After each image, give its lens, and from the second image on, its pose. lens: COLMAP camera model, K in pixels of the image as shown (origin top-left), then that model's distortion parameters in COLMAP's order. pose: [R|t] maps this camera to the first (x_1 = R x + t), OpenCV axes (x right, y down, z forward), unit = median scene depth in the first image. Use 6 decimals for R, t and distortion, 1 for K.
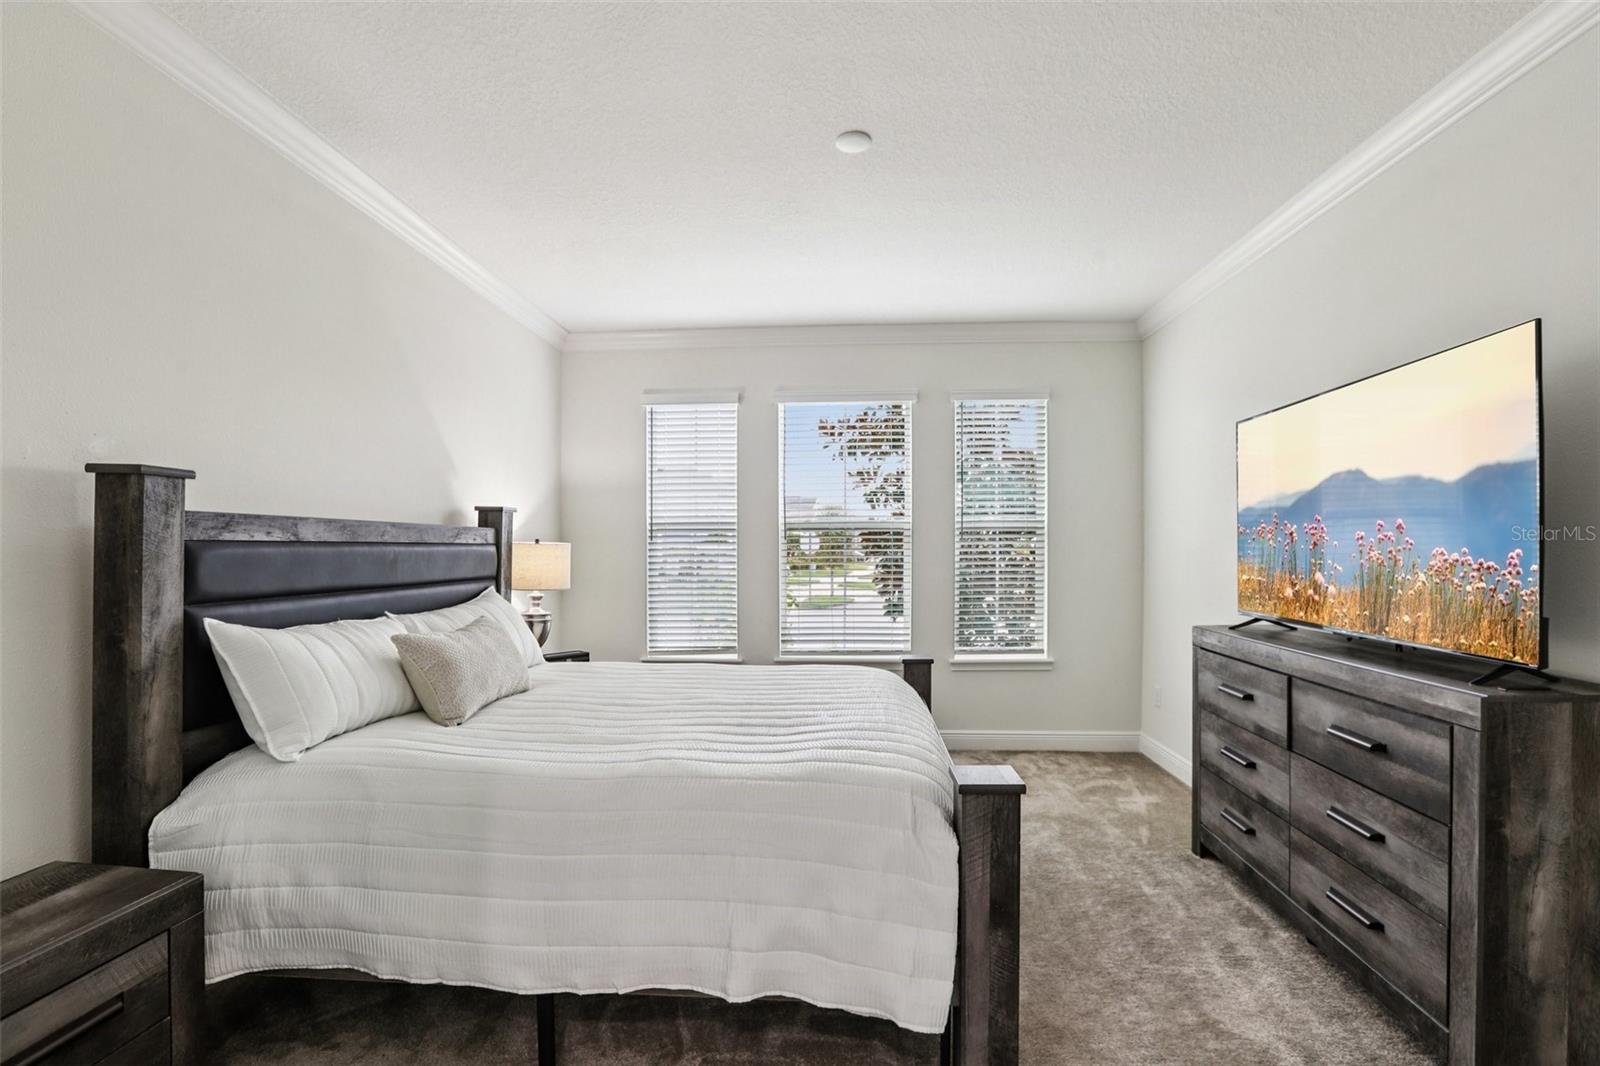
lens RADIAL K [[724.9, 0, 803.1], [0, 724.9, 542.5], [0, 0, 1]] dist [-0.038625, 0.010847]
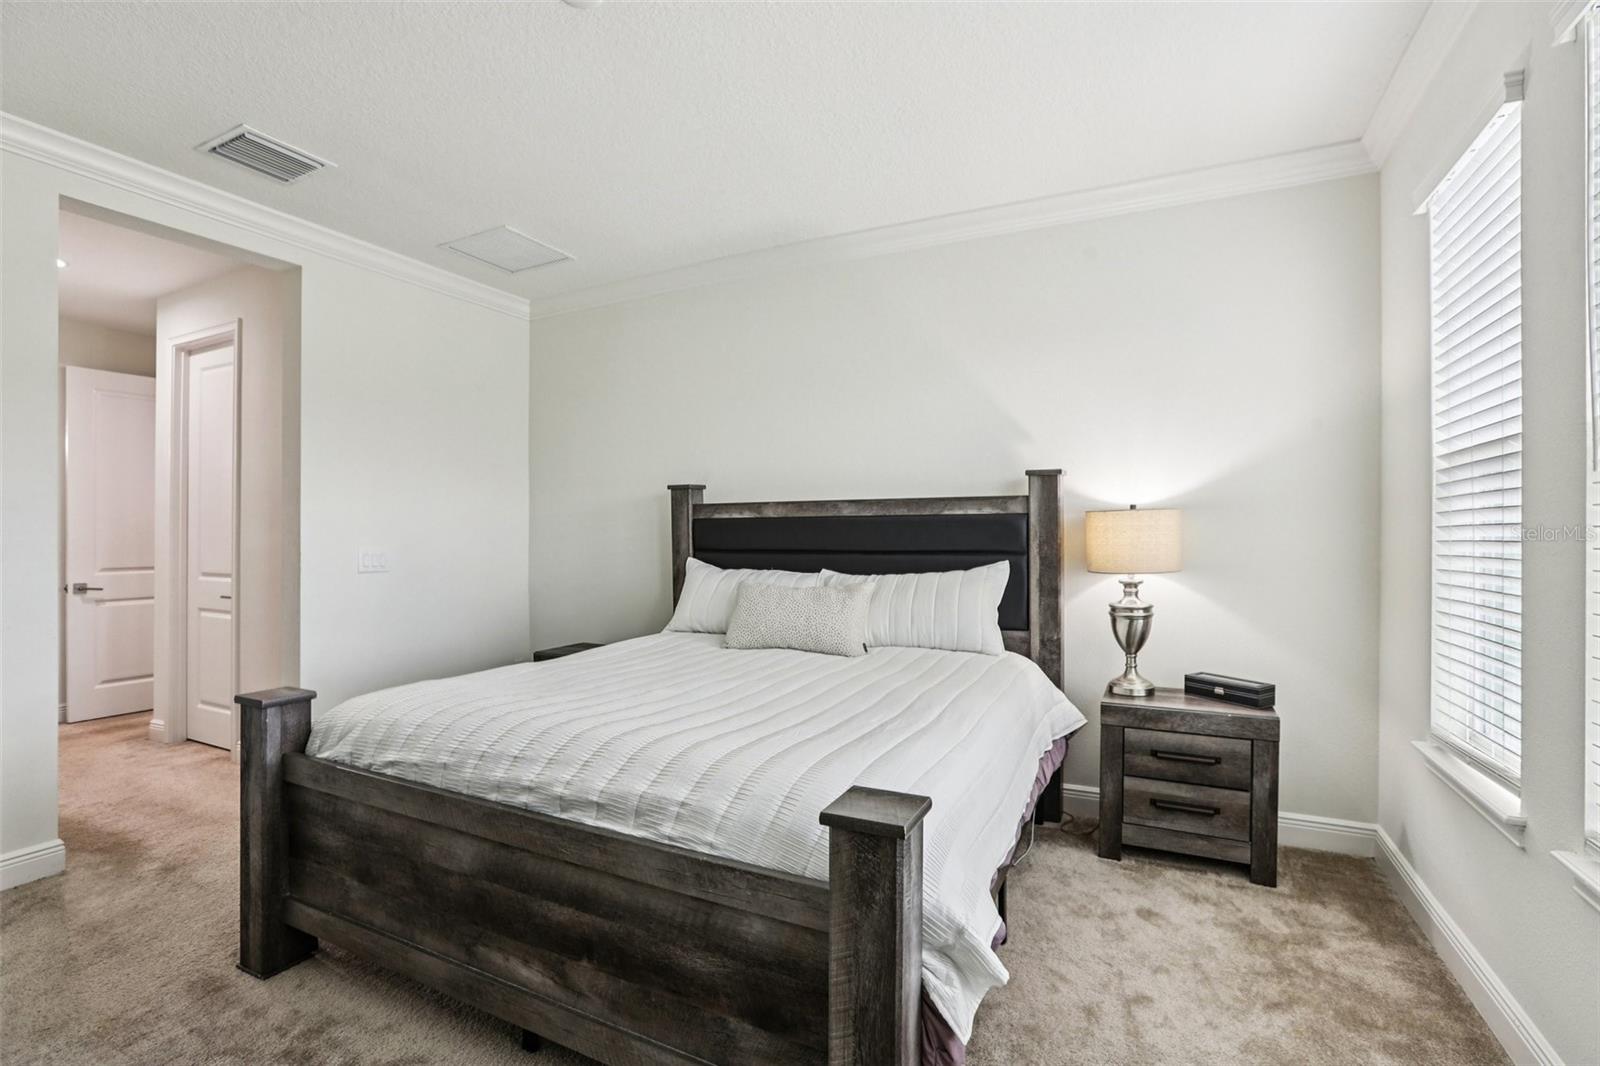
lens RADIAL K [[724.9, 0, 801.6], [0, 724.9, 527.8], [0, 0, 1]] dist [-0.038625, 0.010847]
pose [[-0.369628, -0.000437, -0.929180, 0.676101], [0.012852, 0.999902, -0.005583, 0.027121], [0.929091, -0.014005, -0.369586, 1.447987]]
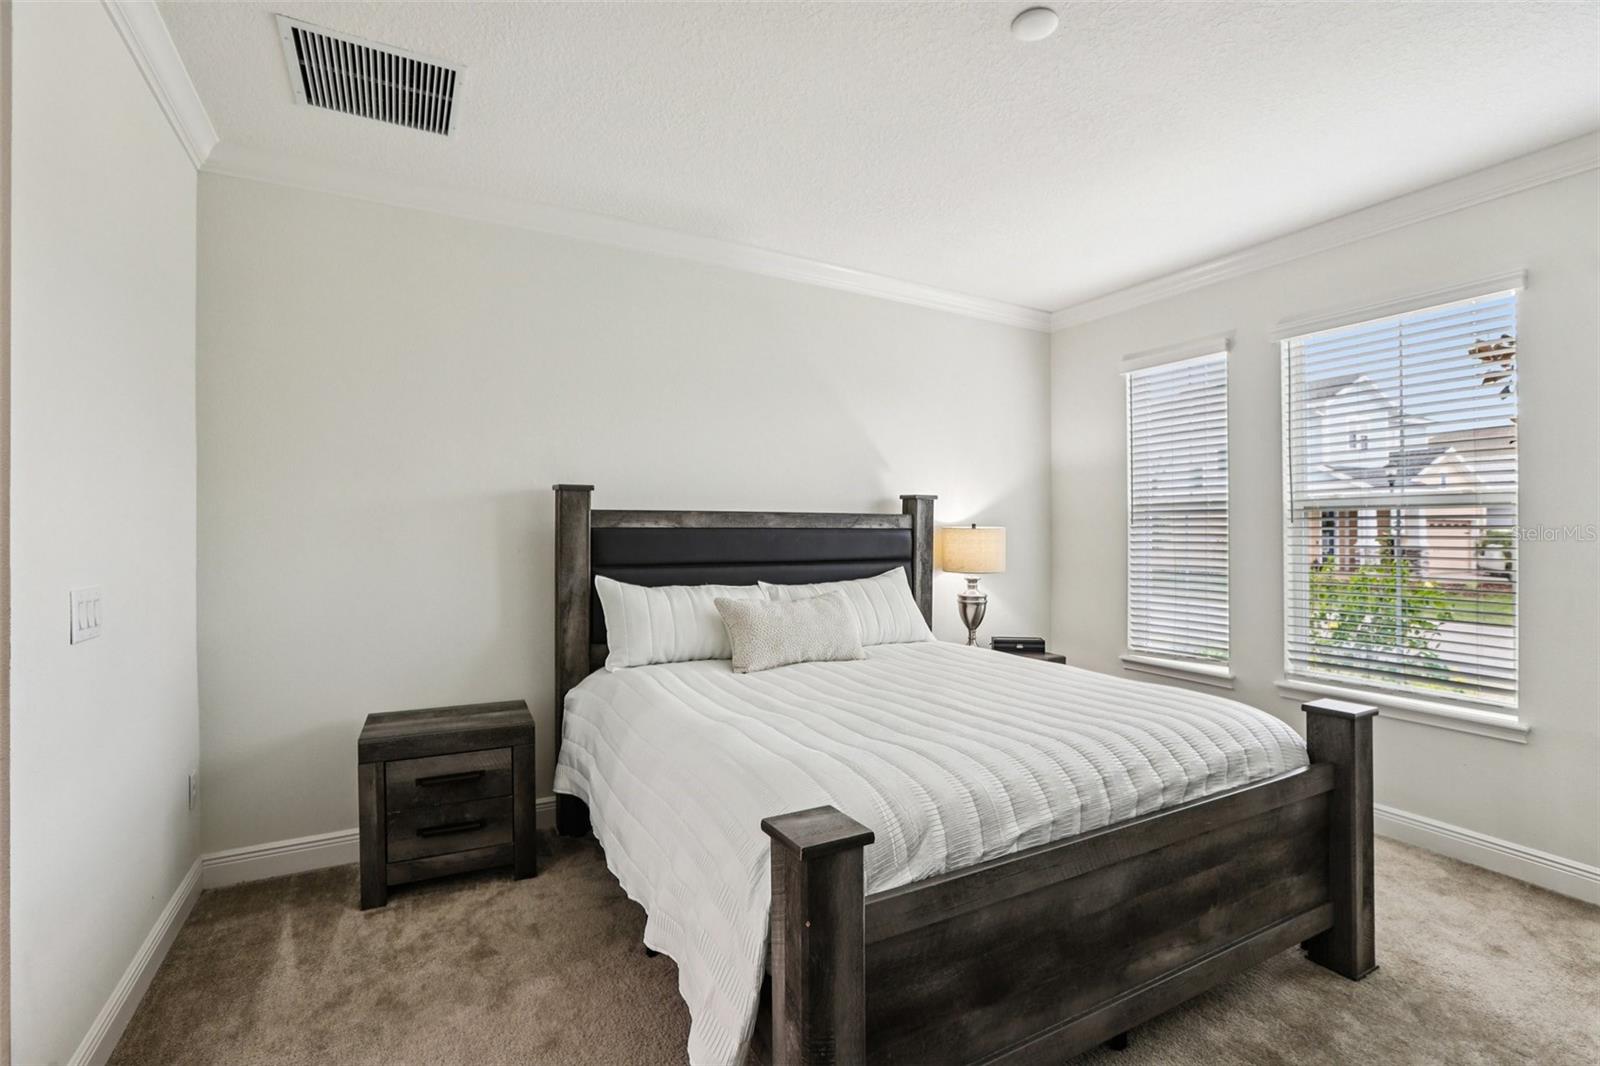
lens RADIAL K [[724.9, 0, 807.7], [0, 724.9, 528.0], [0, 0, 1]] dist [-0.038625, 0.010847]
pose [[0.553711, 0.001098, -0.832708, 0.564267], [0.002720, 0.999991, 0.003128, -0.004723], [0.832704, -0.003997, 0.553703, 0.339412]]
